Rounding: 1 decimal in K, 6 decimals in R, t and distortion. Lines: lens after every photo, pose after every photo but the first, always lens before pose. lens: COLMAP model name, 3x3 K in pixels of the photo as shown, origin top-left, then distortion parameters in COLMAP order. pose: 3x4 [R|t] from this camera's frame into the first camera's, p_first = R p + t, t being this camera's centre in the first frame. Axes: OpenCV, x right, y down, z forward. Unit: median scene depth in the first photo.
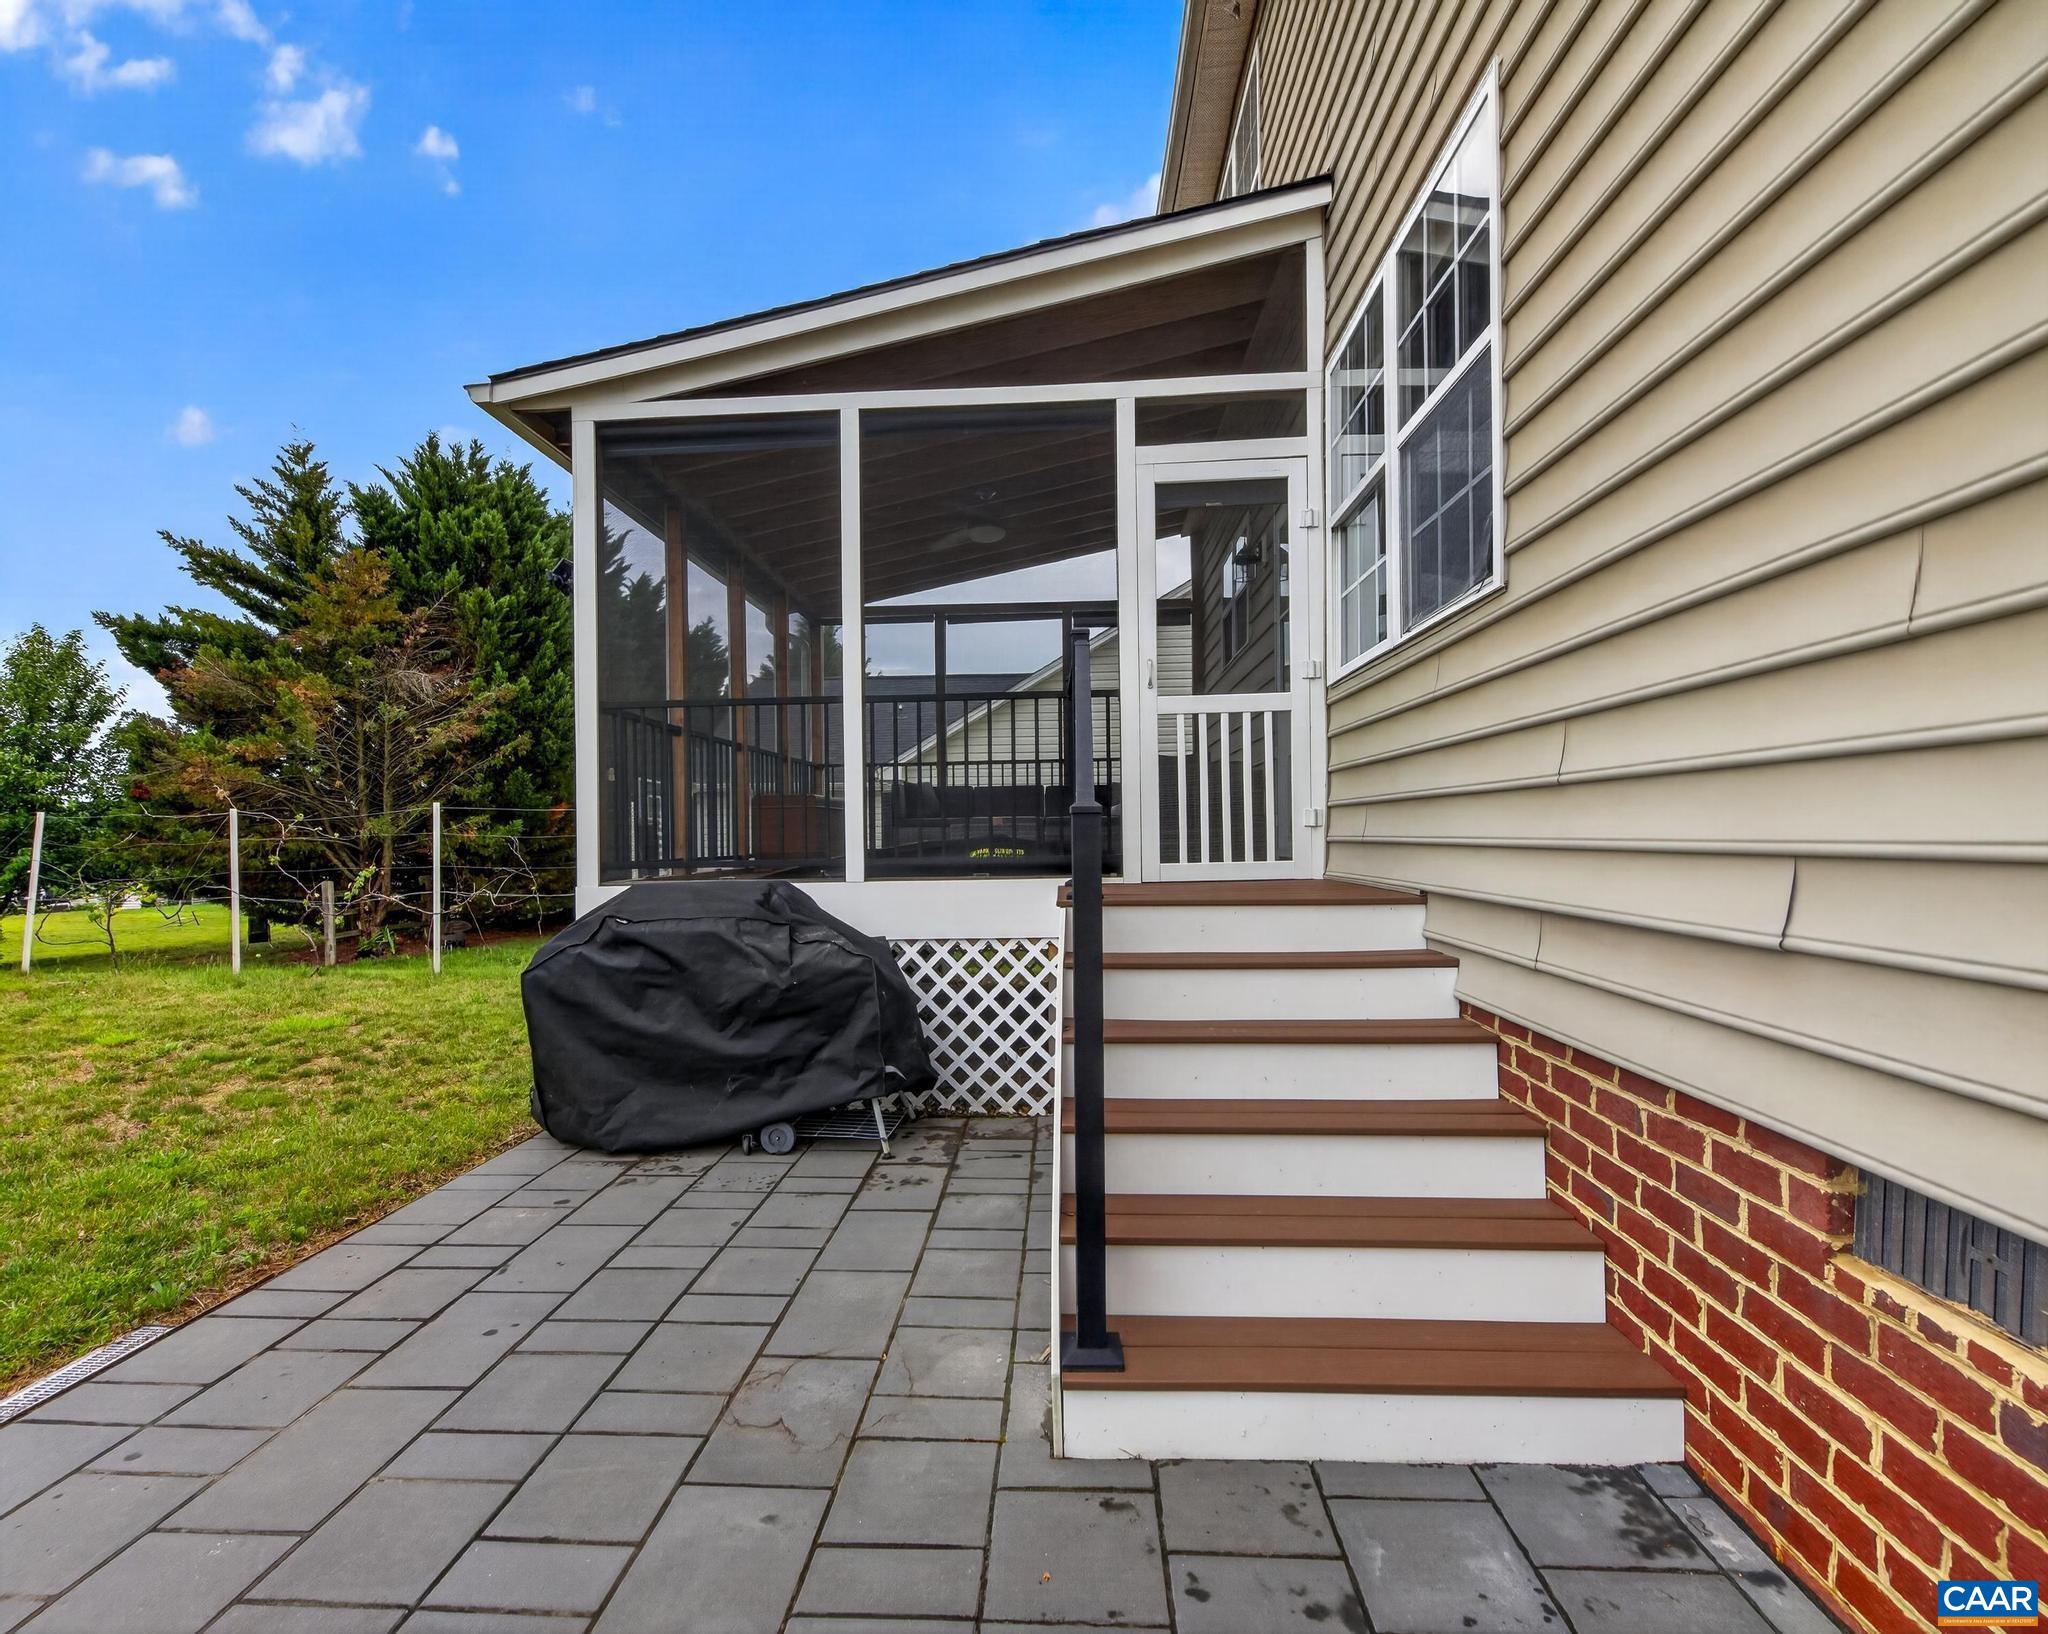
lens RADIAL K [[953.4, 0, 1016.1], [0, 953.4, 835.0], [0, 0, 1]] dist [0.004659, 0.000434]
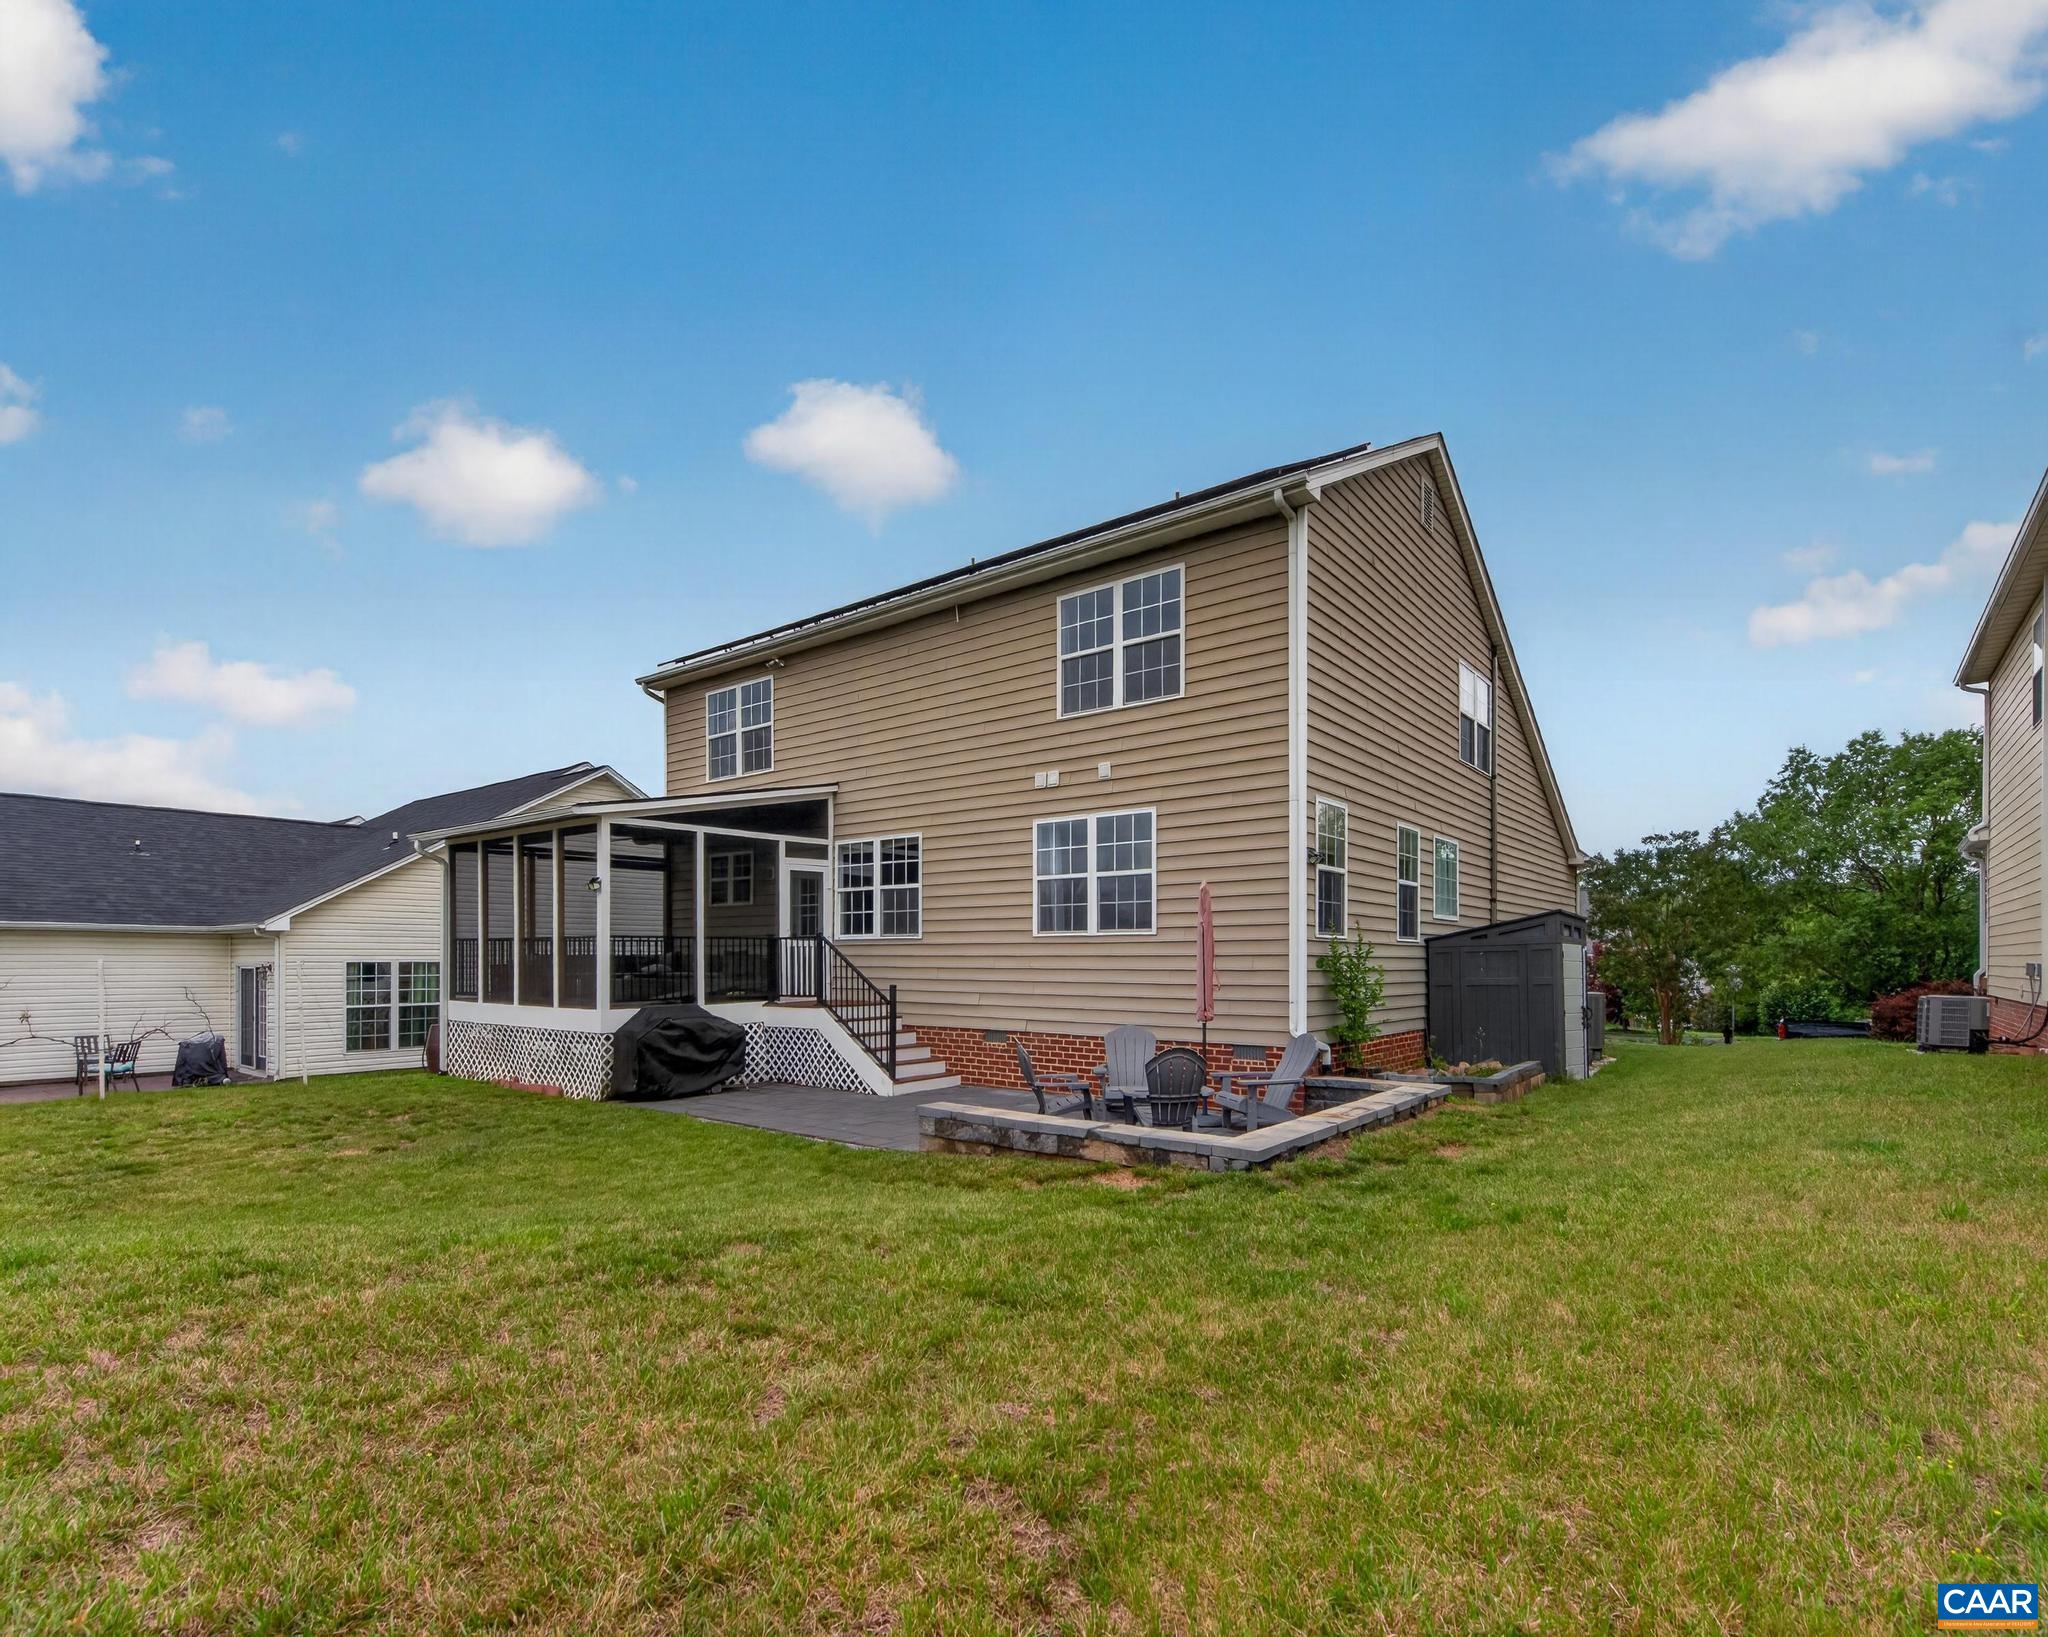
lens RADIAL K [[1001.9, 0, 1042.1], [0, 1001.9, 960.5], [0, 0, 1]] dist [-0.000331, 0.000181]
pose [[0.568617, 0.011107, 0.822528, -2.281379], [-0.006099, 0.999938, -0.009286, -0.066974], [-0.822580, 0.000263, 0.568649, -1.661261]]
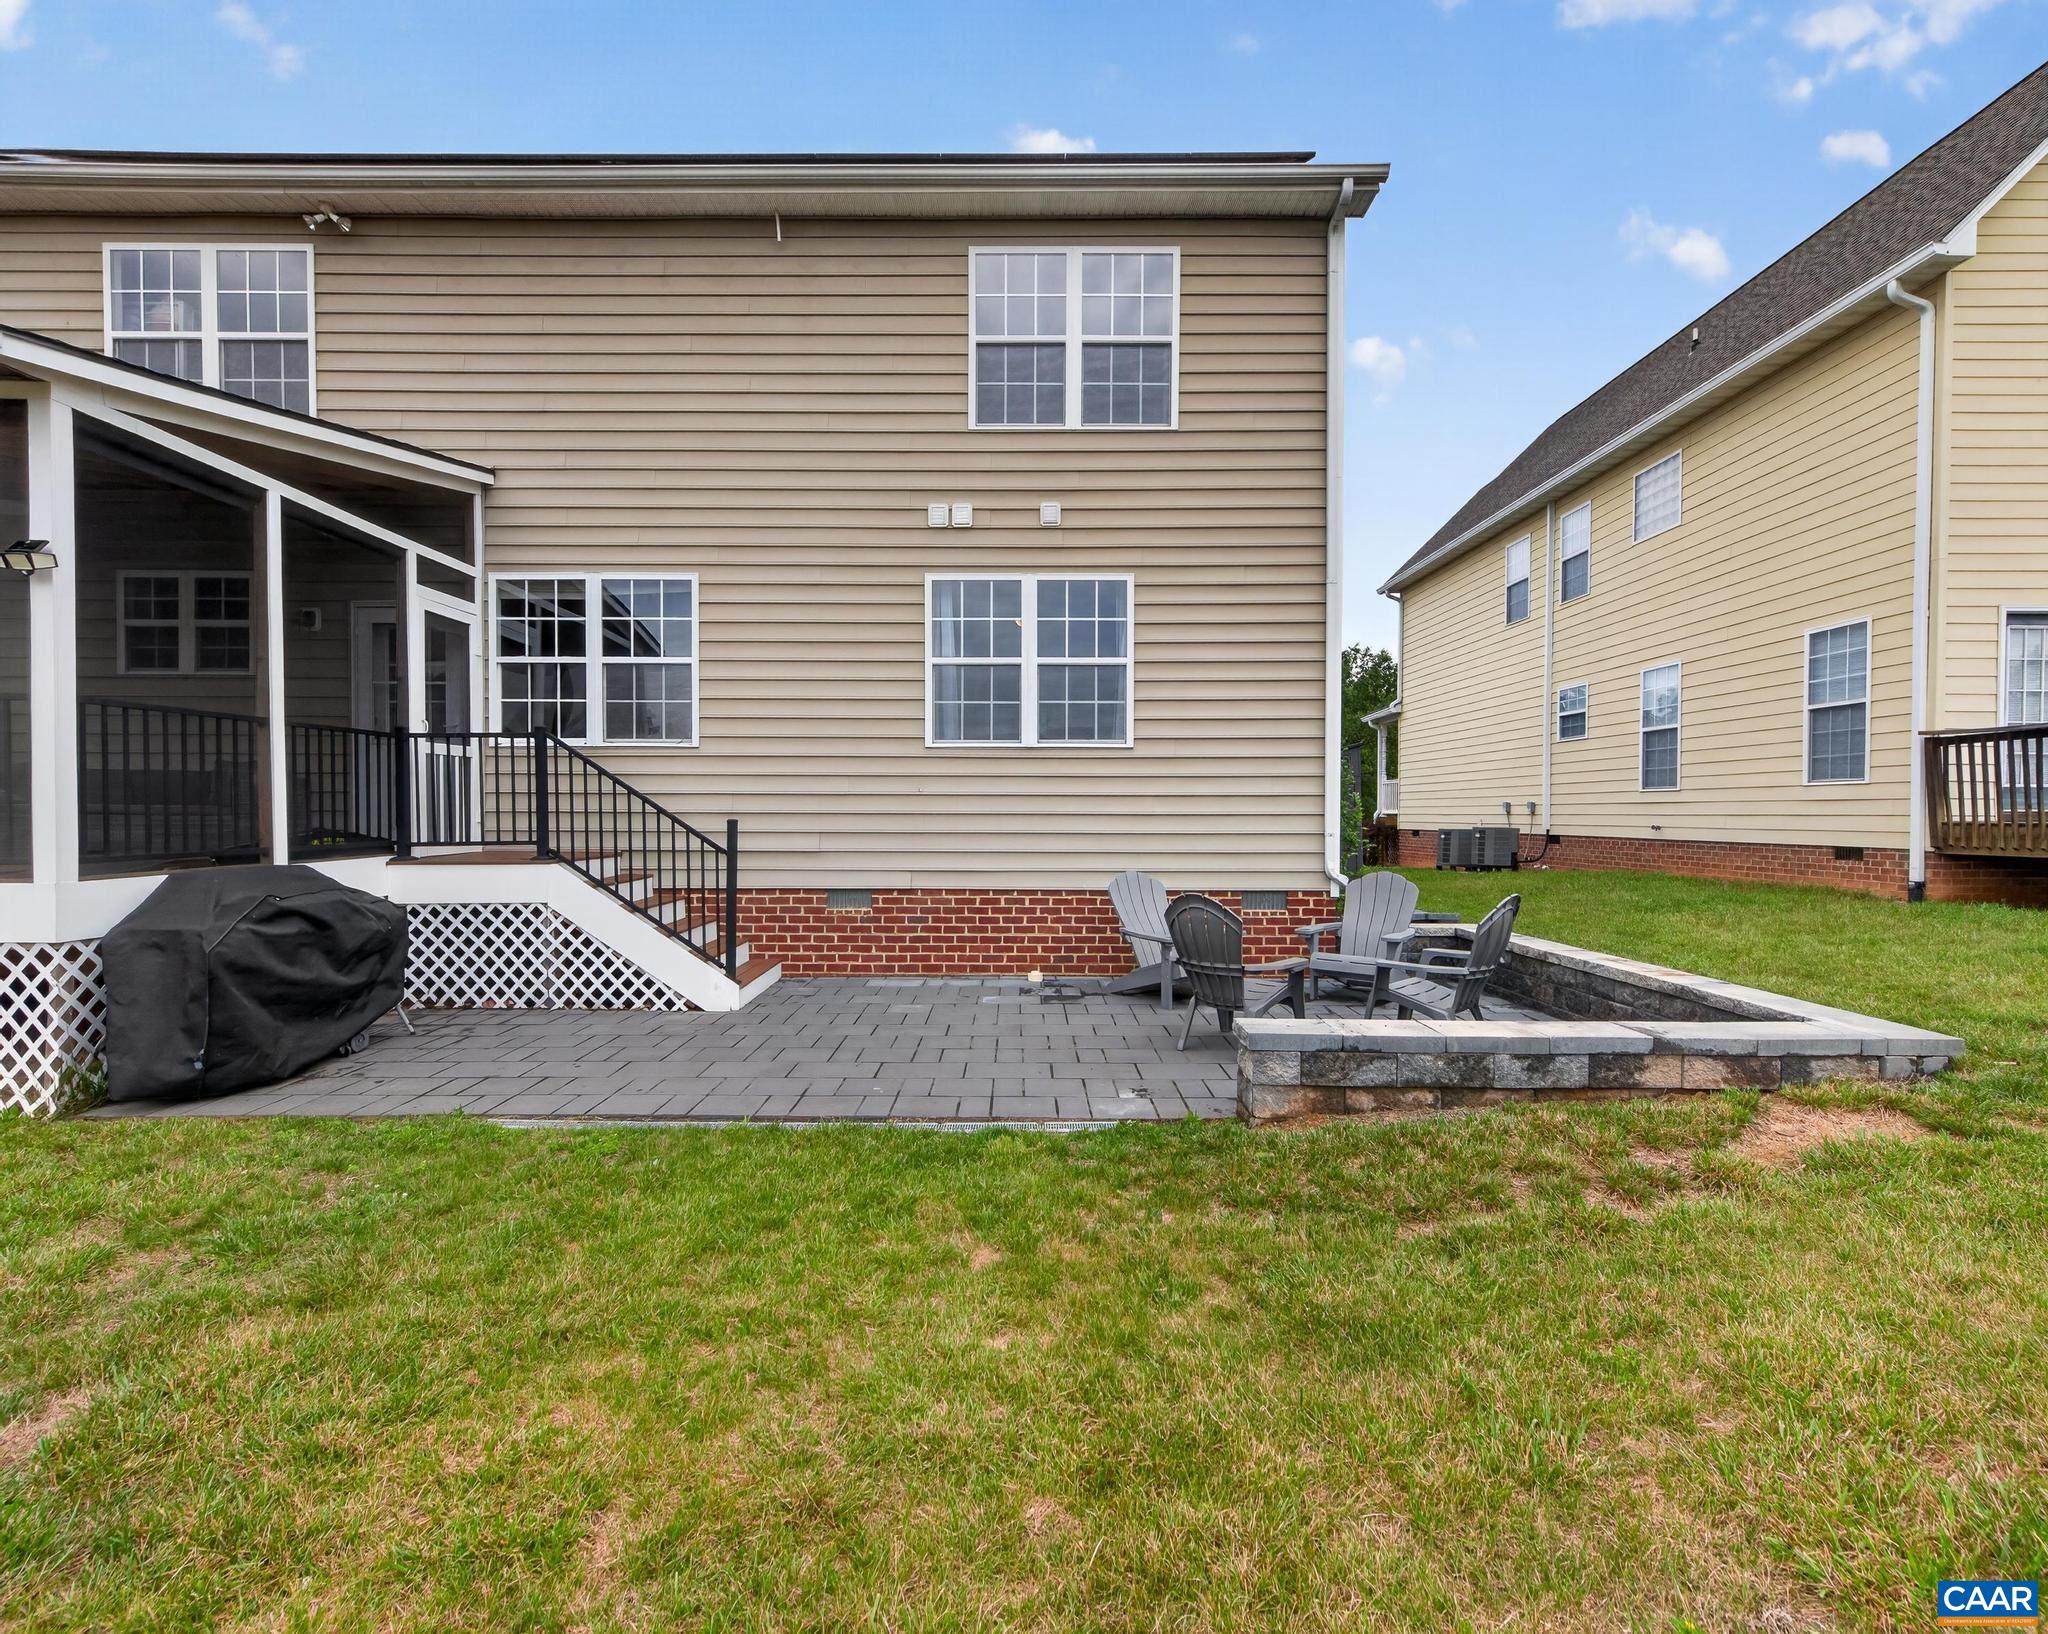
lens RADIAL K [[953.4, 0, 1006.3], [0, 953.4, 821.2], [0, 0, 1]] dist [0.004659, 0.000434]
pose [[-0.043522, 0.003225, 0.999047, -1.717225], [-0.000115, 0.999995, -0.003233, -0.006711], [-0.999052, -0.000255, -0.043521, 0.097435]]
